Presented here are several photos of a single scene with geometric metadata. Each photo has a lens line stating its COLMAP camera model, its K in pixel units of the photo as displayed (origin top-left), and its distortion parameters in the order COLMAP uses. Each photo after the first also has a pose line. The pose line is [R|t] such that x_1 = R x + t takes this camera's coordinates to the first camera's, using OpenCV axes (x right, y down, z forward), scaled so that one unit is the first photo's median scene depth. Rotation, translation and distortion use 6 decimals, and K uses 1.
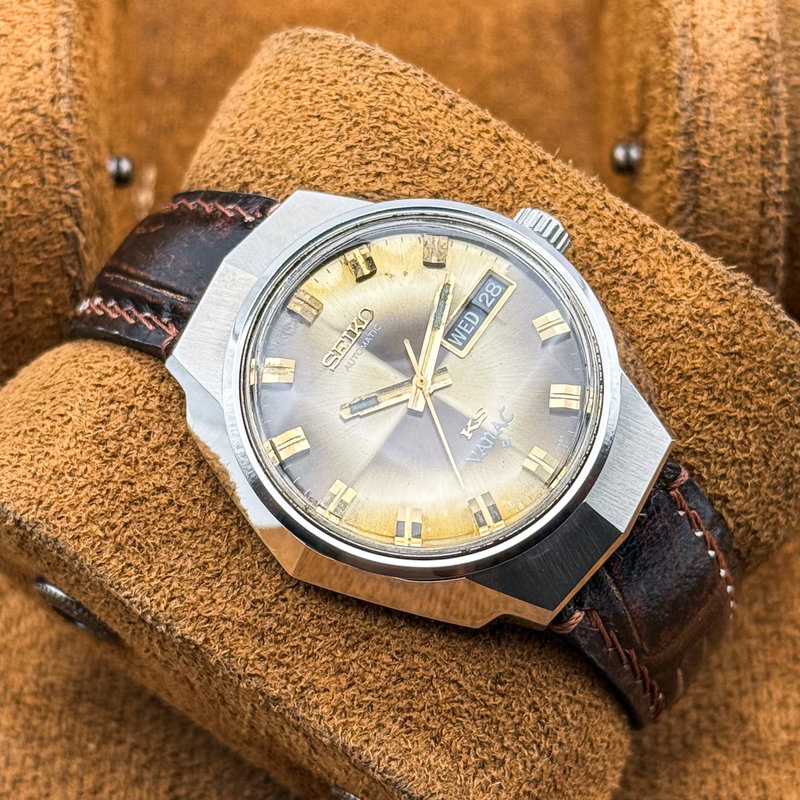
lens RADIAL K [[2566.4, 0, 399.2], [0, 2566.4, 412.9], [0, 0, 1]] dist [0.144855, 1.028549]
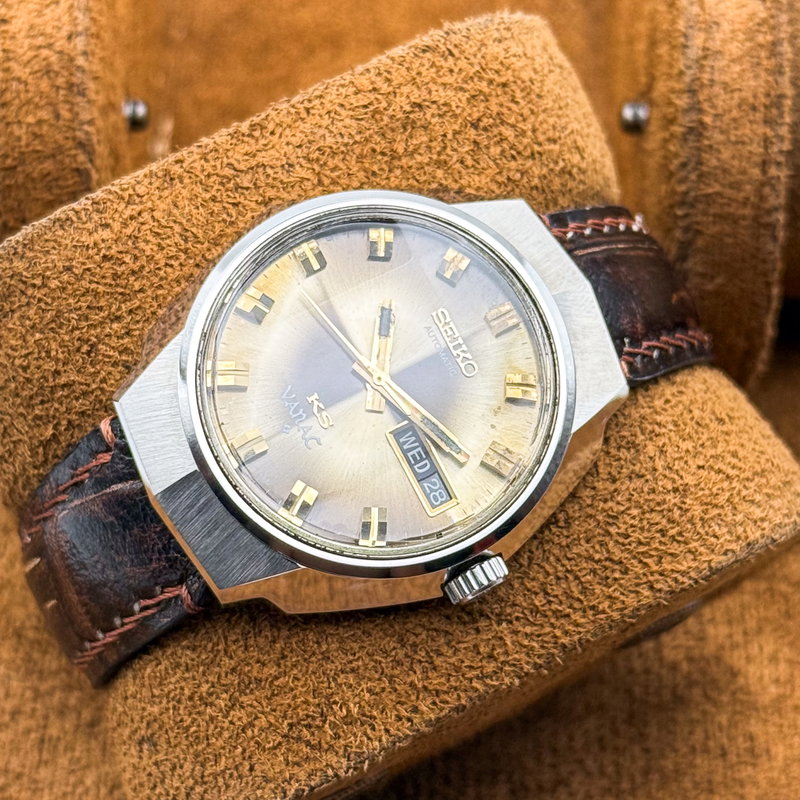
lens RADIAL K [[2566.4, 0, 399.2], [0, 2566.4, 412.9], [0, 0, 1]] dist [0.144855, 1.028549]
pose [[-0.444462, 0.857570, -0.258898, 0.259940], [-0.881672, -0.367662, 0.295768, -0.302094], [0.158455, 0.359721, 0.919507, 0.086292]]
